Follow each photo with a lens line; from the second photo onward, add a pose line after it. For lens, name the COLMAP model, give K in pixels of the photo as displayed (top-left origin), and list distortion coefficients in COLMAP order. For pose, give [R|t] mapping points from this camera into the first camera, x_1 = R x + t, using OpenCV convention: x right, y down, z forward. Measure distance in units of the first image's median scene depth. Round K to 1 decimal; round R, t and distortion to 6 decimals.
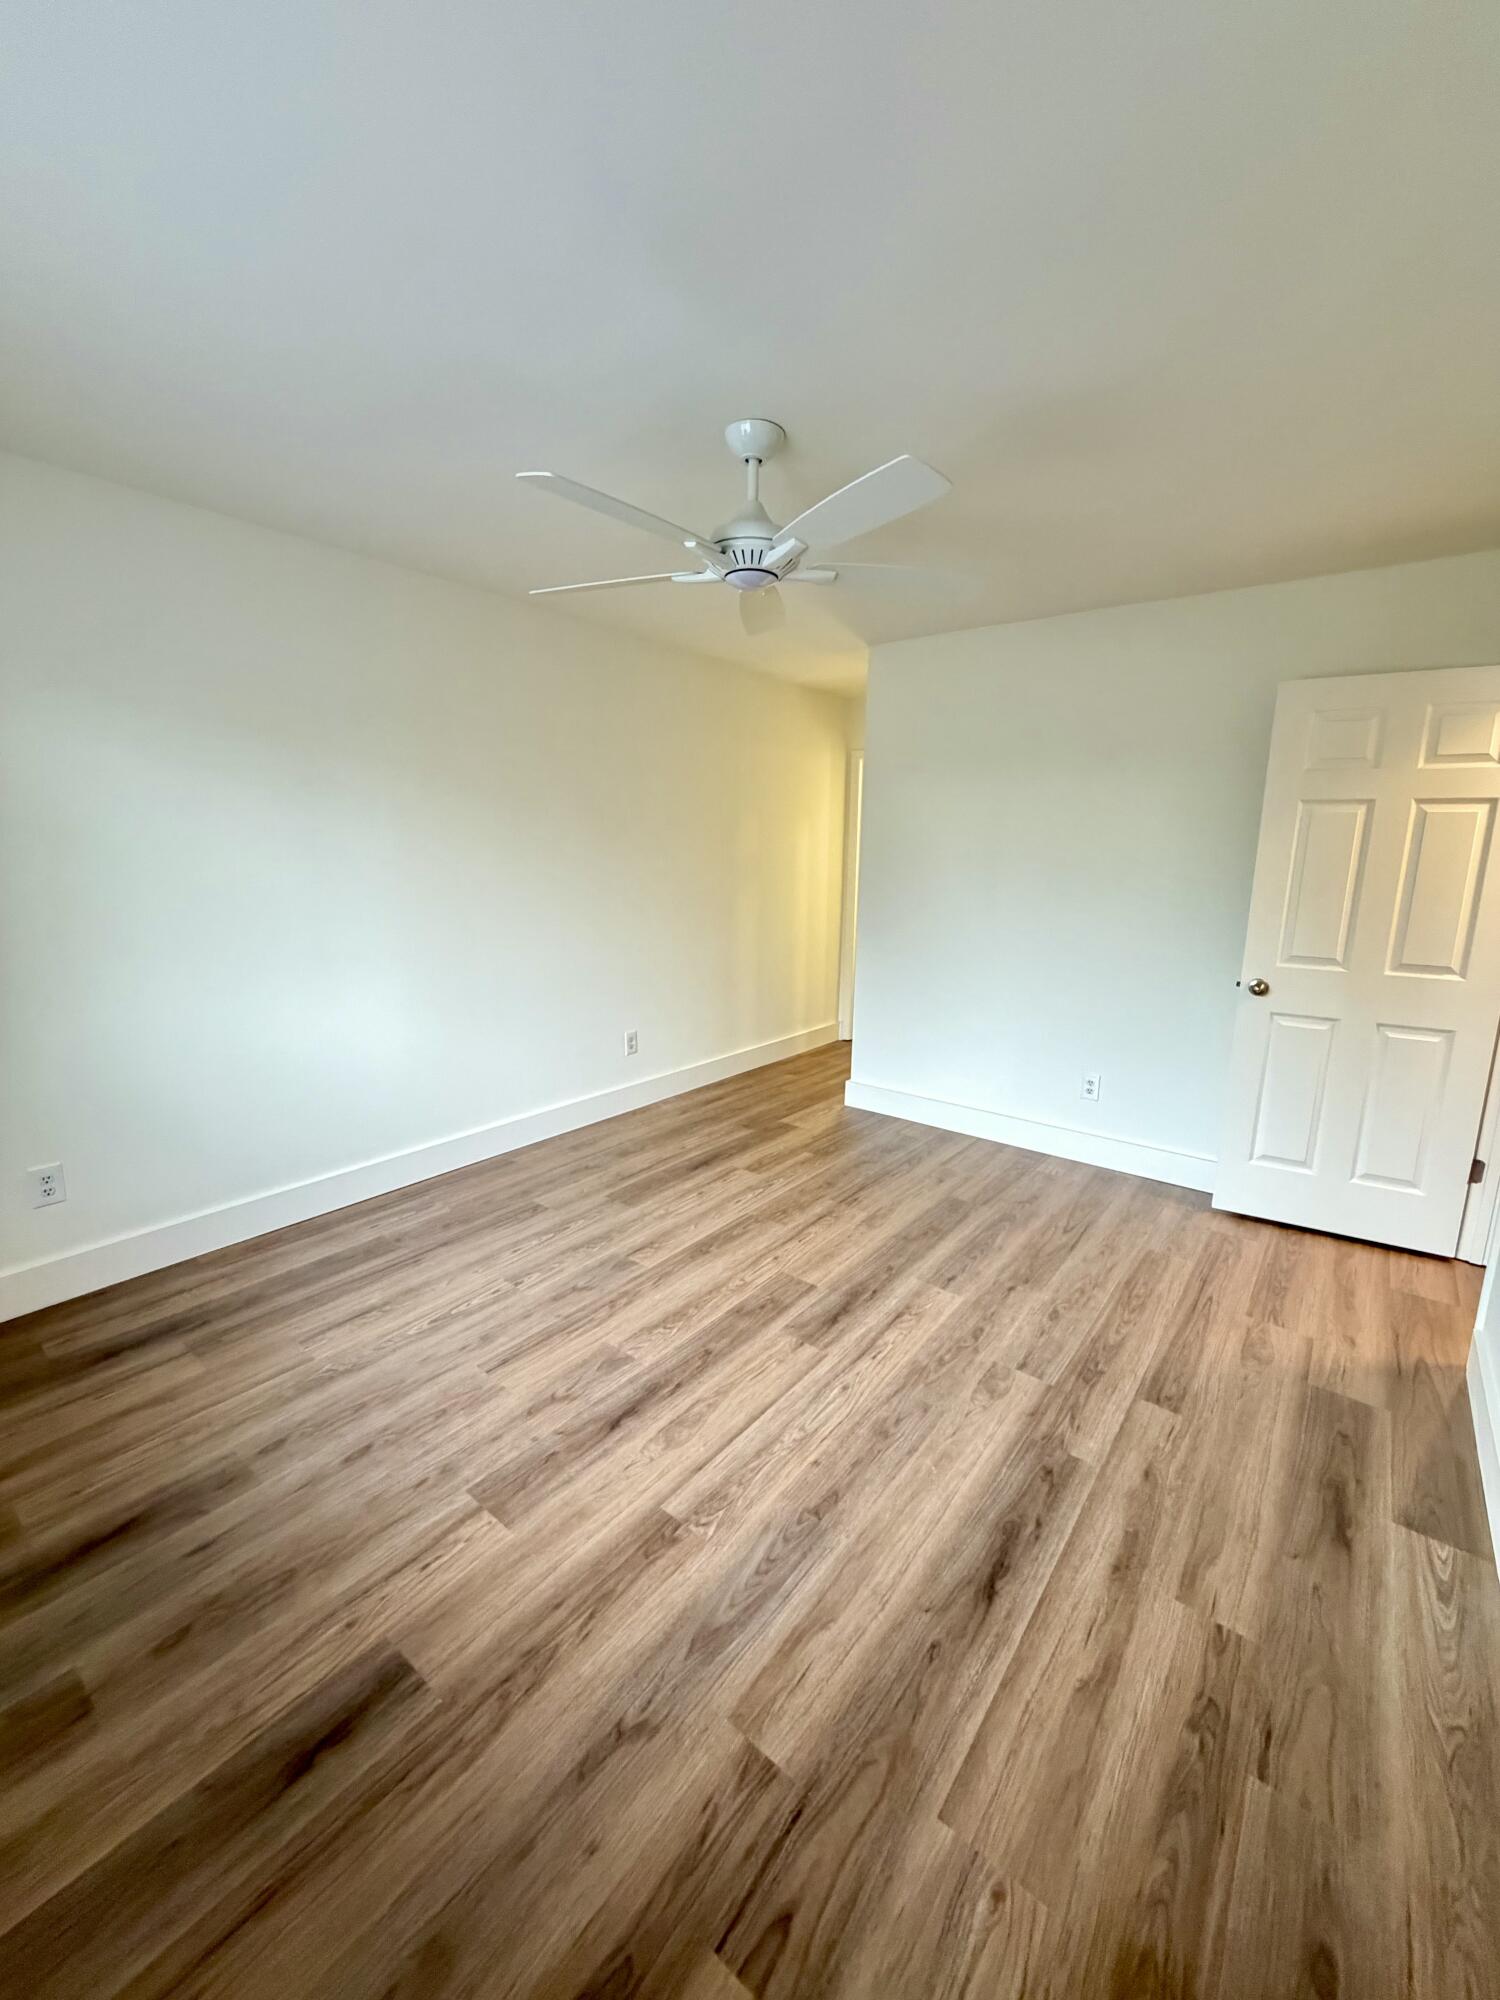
lens RADIAL K [[805.1, 0, 767.4], [0, 805.1, 996.8], [0, 0, 1]] dist [-0.003428, -0.000392]
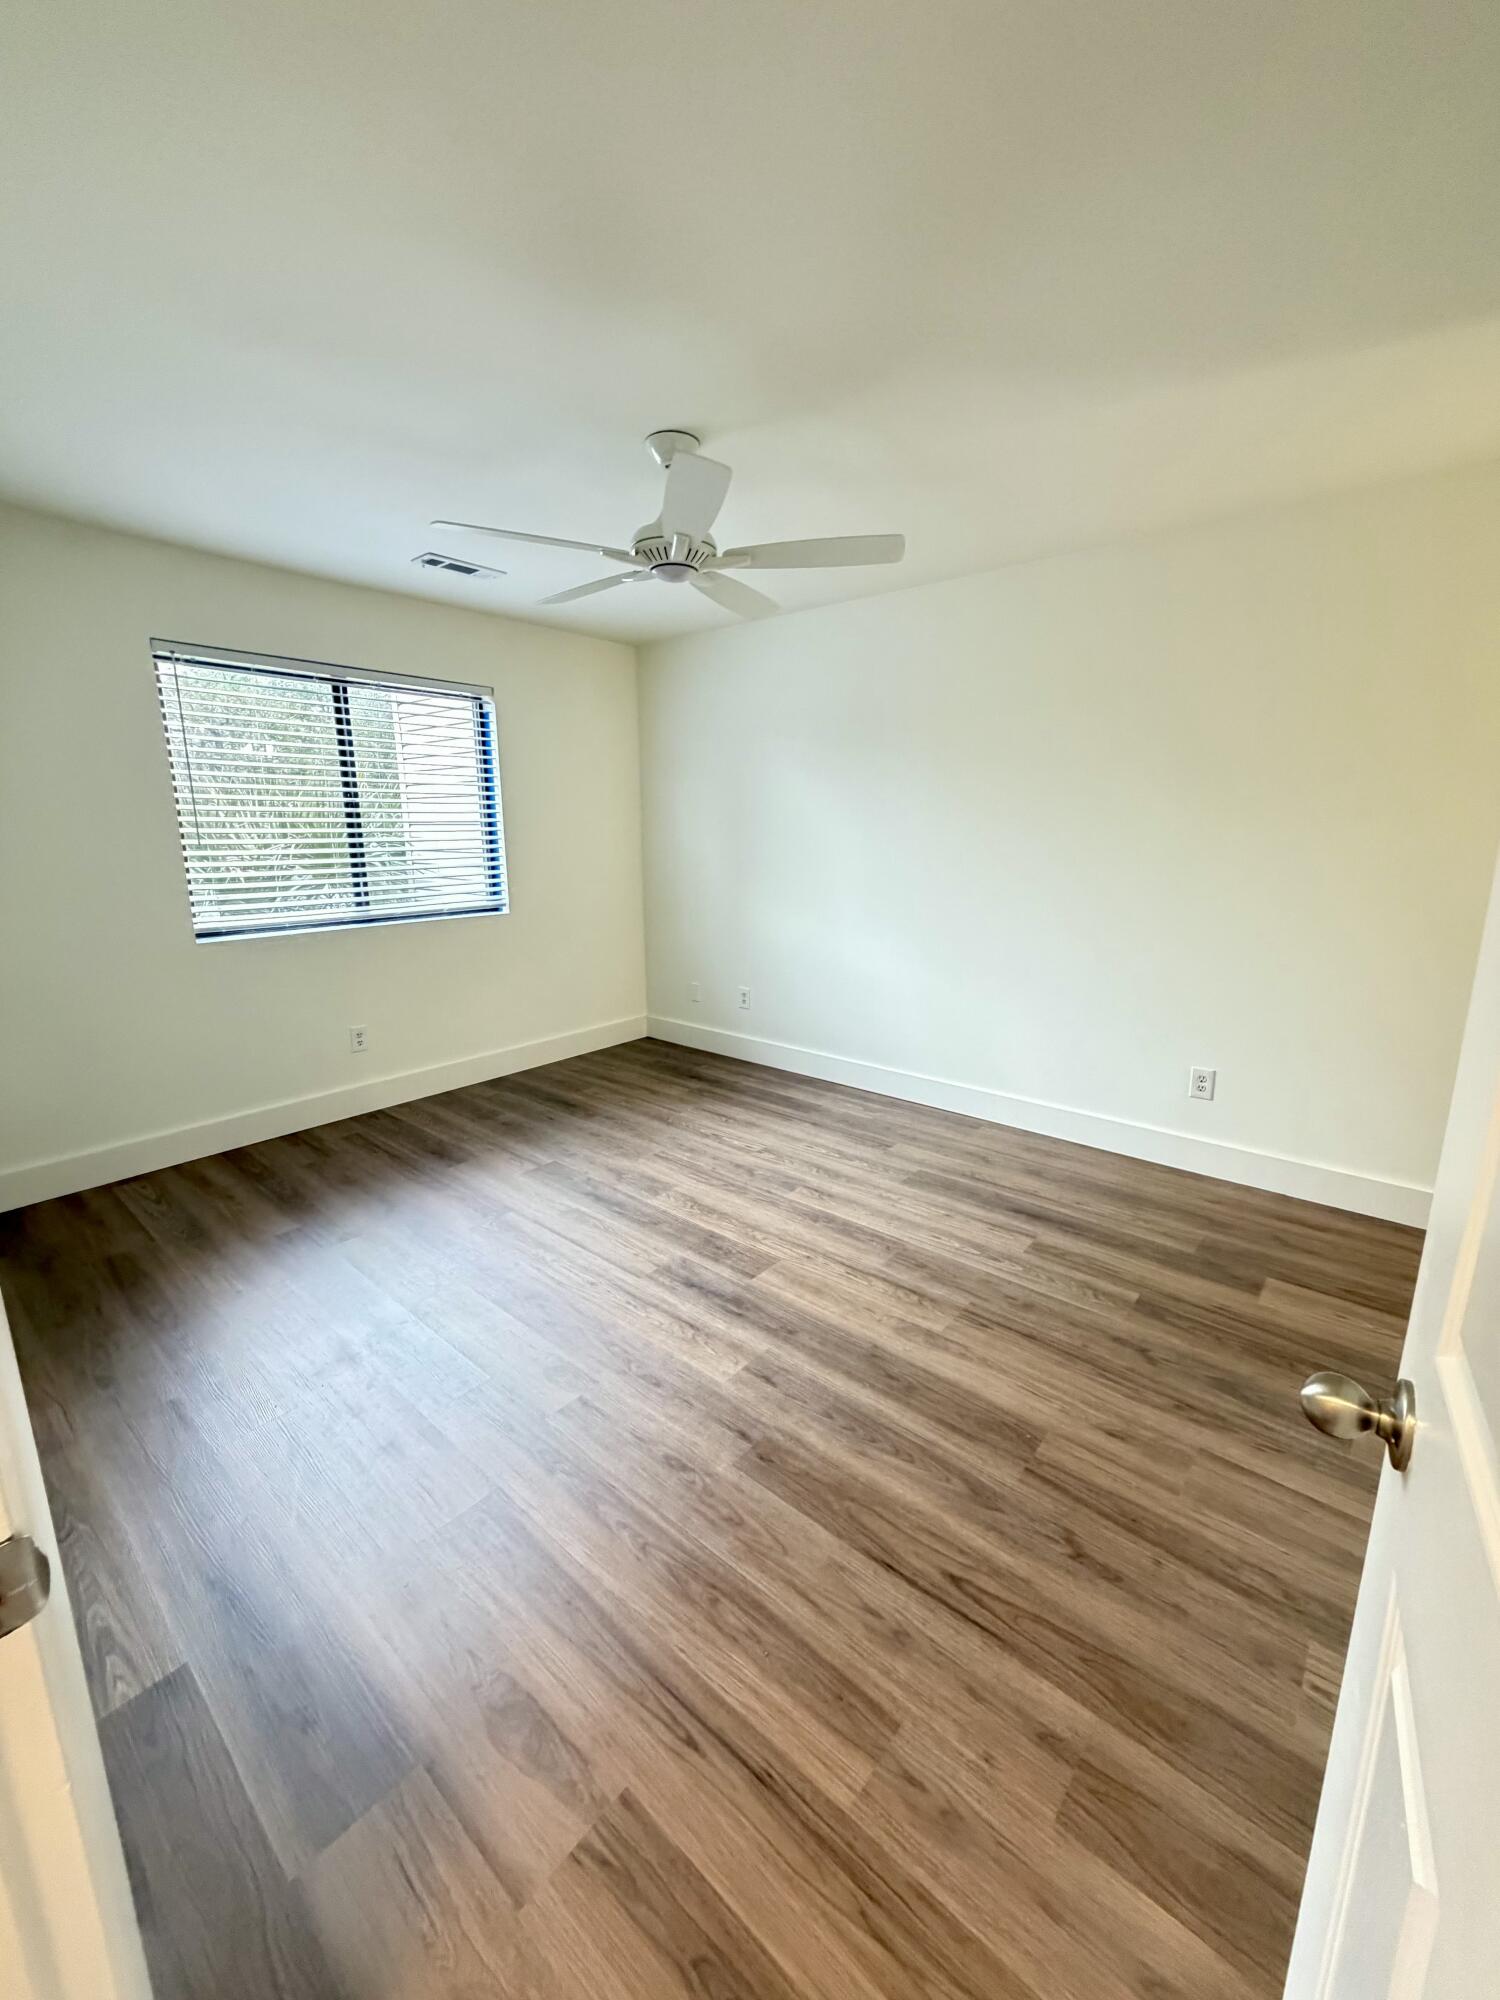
lens RADIAL K [[805.1, 0, 768.9], [0, 805.1, 1003.1], [0, 0, 1]] dist [-0.003428, -0.000392]
pose [[-0.052883, 0.198193, -0.978735, 0.853943], [-0.185678, 0.961063, 0.204647, -0.141995], [0.981186, 0.192553, -0.014024, 0.888929]]
